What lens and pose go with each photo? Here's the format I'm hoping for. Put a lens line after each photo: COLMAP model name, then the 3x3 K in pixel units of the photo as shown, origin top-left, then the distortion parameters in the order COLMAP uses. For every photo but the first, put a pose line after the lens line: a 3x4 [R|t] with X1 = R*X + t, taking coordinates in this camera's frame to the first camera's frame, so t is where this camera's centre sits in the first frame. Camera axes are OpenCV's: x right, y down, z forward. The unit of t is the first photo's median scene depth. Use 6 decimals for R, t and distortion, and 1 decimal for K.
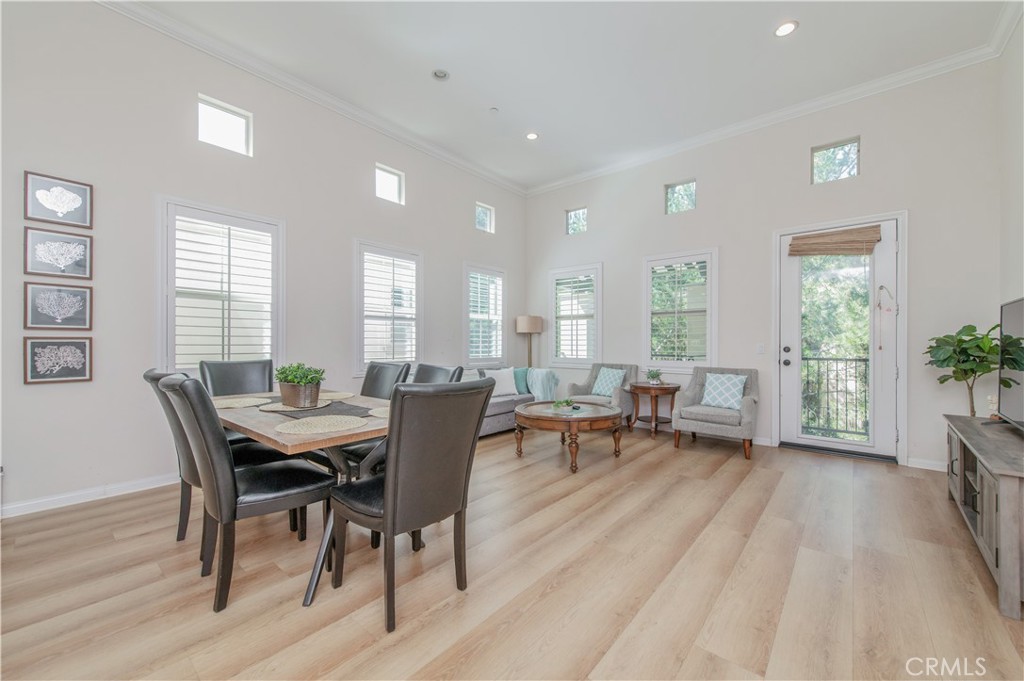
lens RADIAL K [[401.2, 0, 514.4], [0, 401.2, 342.7], [0, 0, 1]] dist [0.002916, 0.000019]
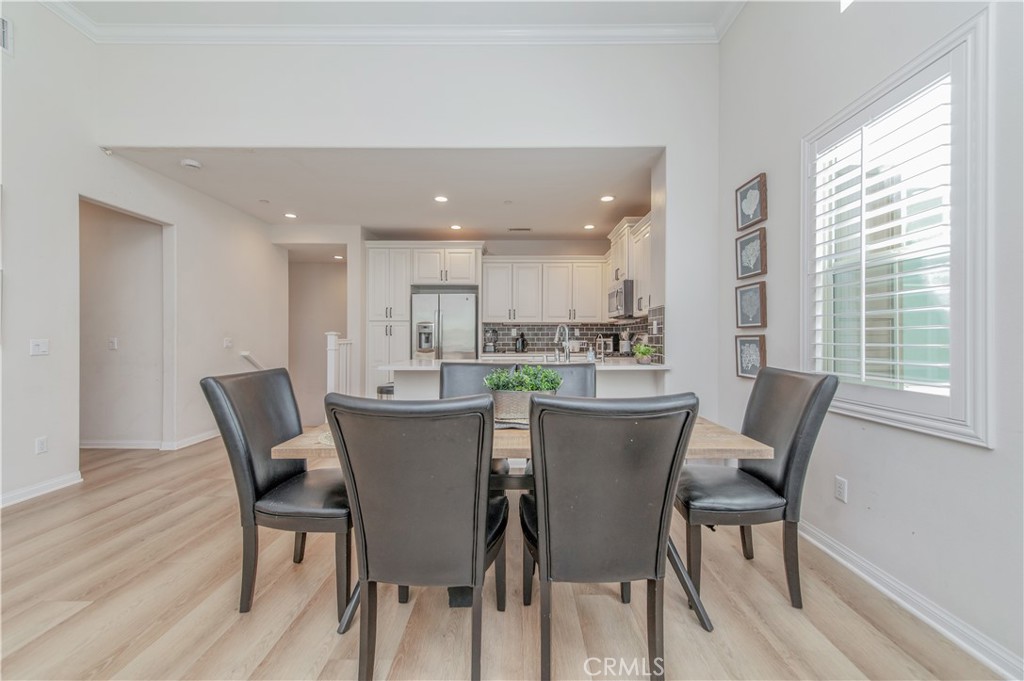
lens RADIAL K [[400.2, 0, 513.0], [0, 400.2, 336.6], [0, 0, 1]] dist [0.016216, -0.003949]
pose [[-0.769194, -0.007473, -0.638972, -0.003037], [-0.003463, 0.999966, -0.007527, -0.000131], [0.639006, -0.003577, -0.769193, 0.888033]]
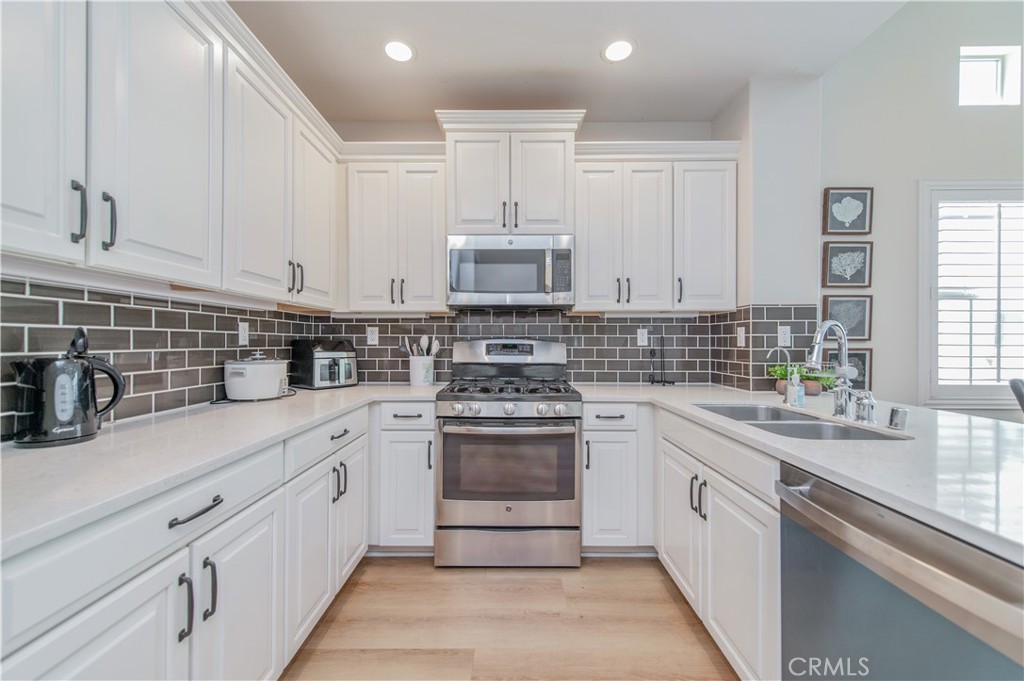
lens RADIAL K [[398.1, 0, 512.9], [0, 398.1, 339.7], [0, 0, 1]] dist [0.014319, -0.003308]
pose [[0.643066, -0.005849, -0.765788, -0.571333], [-0.000224, 0.999969, -0.007826, -0.017112], [0.765811, 0.005204, 0.643045, -0.164993]]
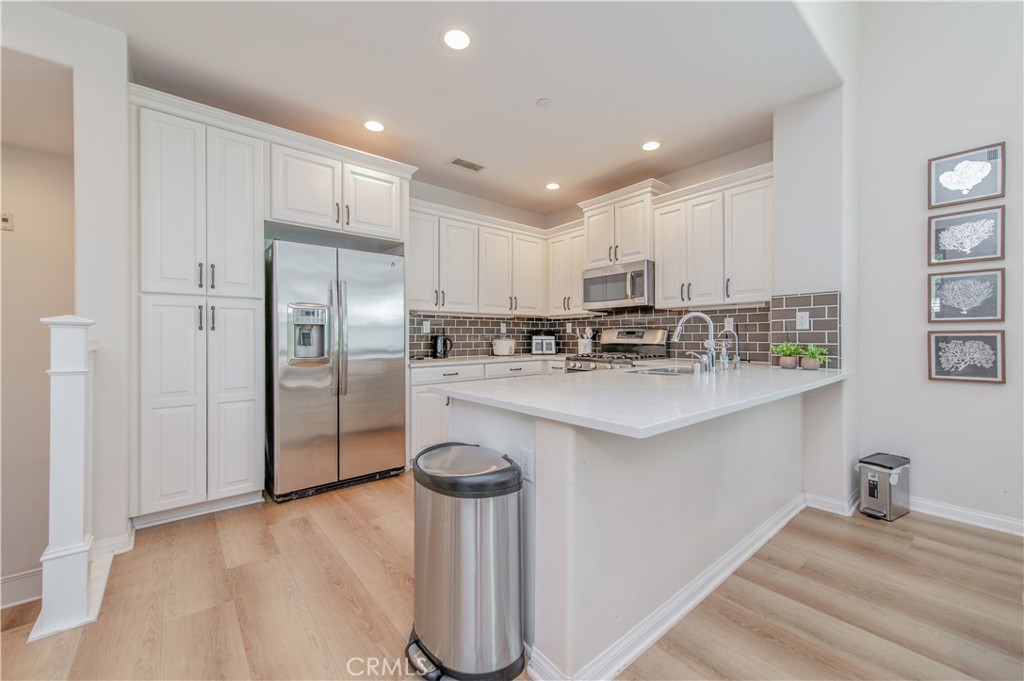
lens RADIAL K [[406.0, 0, 513.0], [0, 406.0, 335.9], [0, 0, 1]] dist [0.016516, -0.003345]
pose [[-0.172140, -0.006461, -0.985051, -0.043309], [0.002139, 0.999974, -0.006933, 0.001241], [0.985070, -0.003301, -0.172121, 0.113419]]
